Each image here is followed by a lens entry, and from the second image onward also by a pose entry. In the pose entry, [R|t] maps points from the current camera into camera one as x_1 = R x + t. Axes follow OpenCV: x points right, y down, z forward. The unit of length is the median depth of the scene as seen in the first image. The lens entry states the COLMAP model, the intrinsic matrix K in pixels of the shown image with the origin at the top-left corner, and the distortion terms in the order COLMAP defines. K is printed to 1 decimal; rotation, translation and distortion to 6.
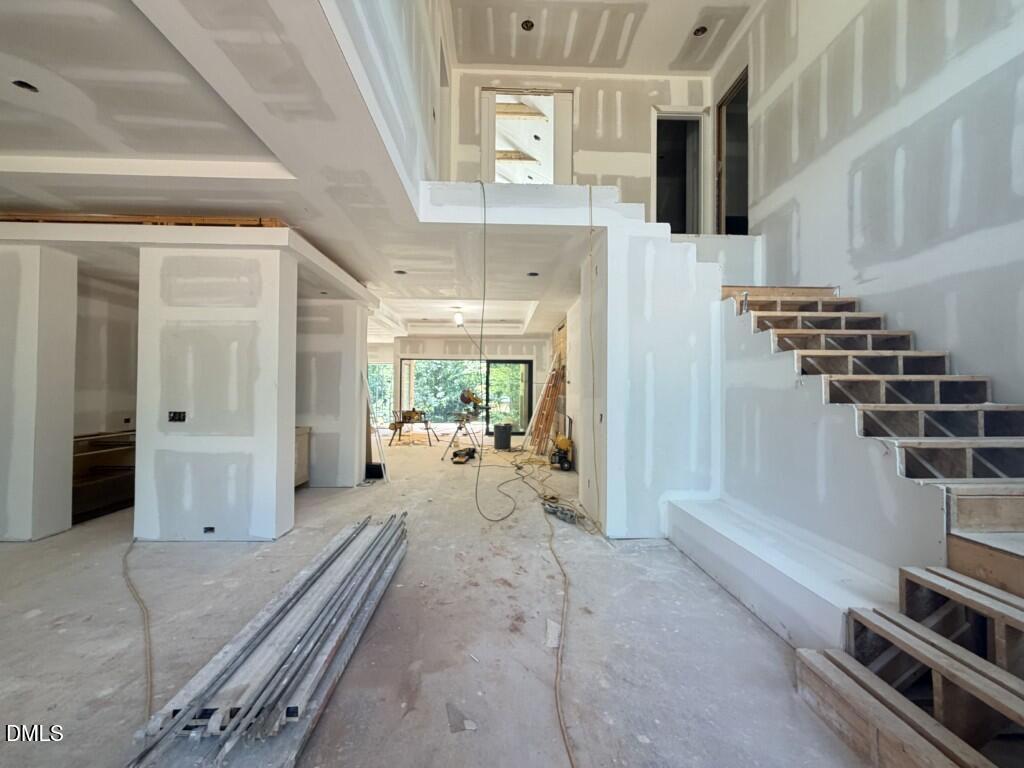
lens RADIAL K [[409.6, 0, 505.3], [0, 409.6, 386.2], [0, 0, 1]] dist [0.001147, 0.000387]
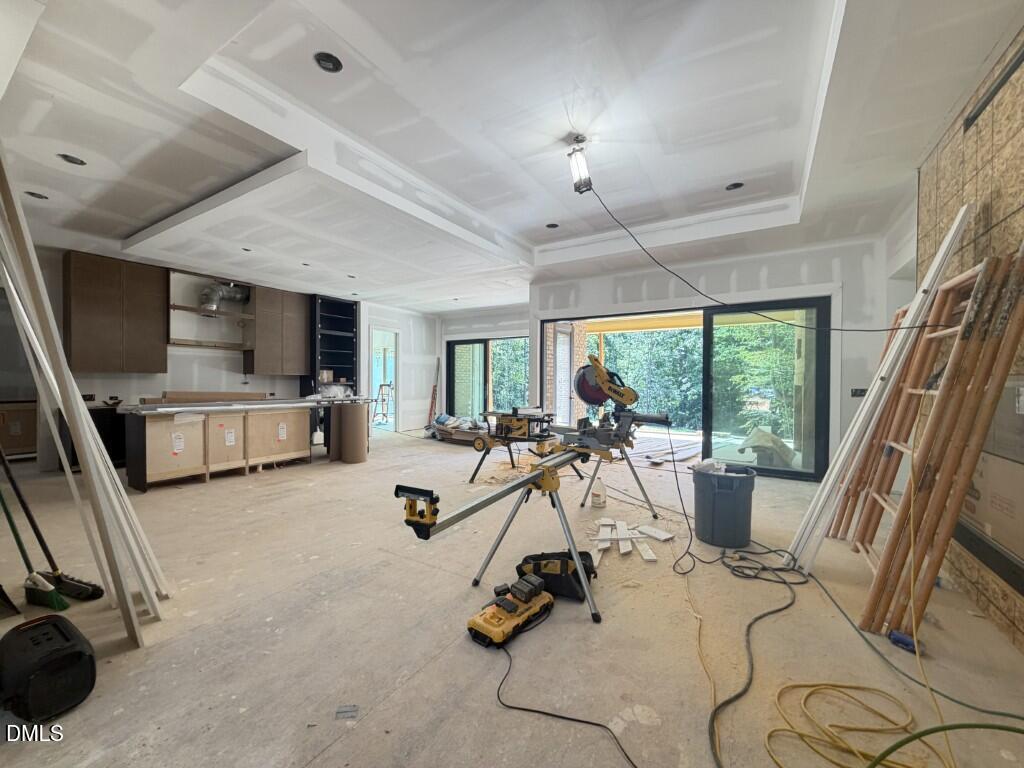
lens RADIAL K [[409.6, 0, 509.4], [0, 409.6, 384.1], [0, 0, 1]] dist [0.001147, 0.000387]
pose [[0.835468, 0.001757, -0.549536, 0.078332], [0.005980, 0.999907, 0.012289, 0.048902], [0.549506, -0.013554, 0.835380, 1.537694]]
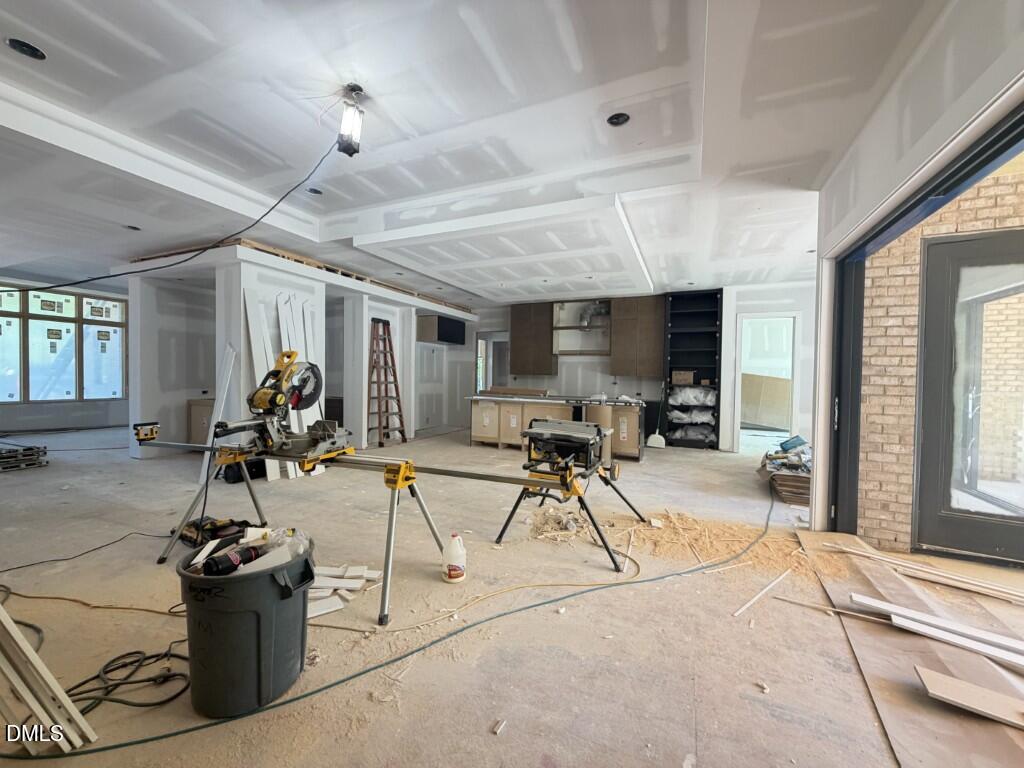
lens RADIAL K [[409.6, 0, 510.4], [0, 409.6, 385.7], [0, 0, 1]] dist [0.001147, 0.000387]
pose [[-0.425685, 0.008865, -0.904828, 0.283708], [-0.009669, 0.999850, 0.014345, 0.046248], [0.904820, 0.014855, -0.425535, 3.065509]]
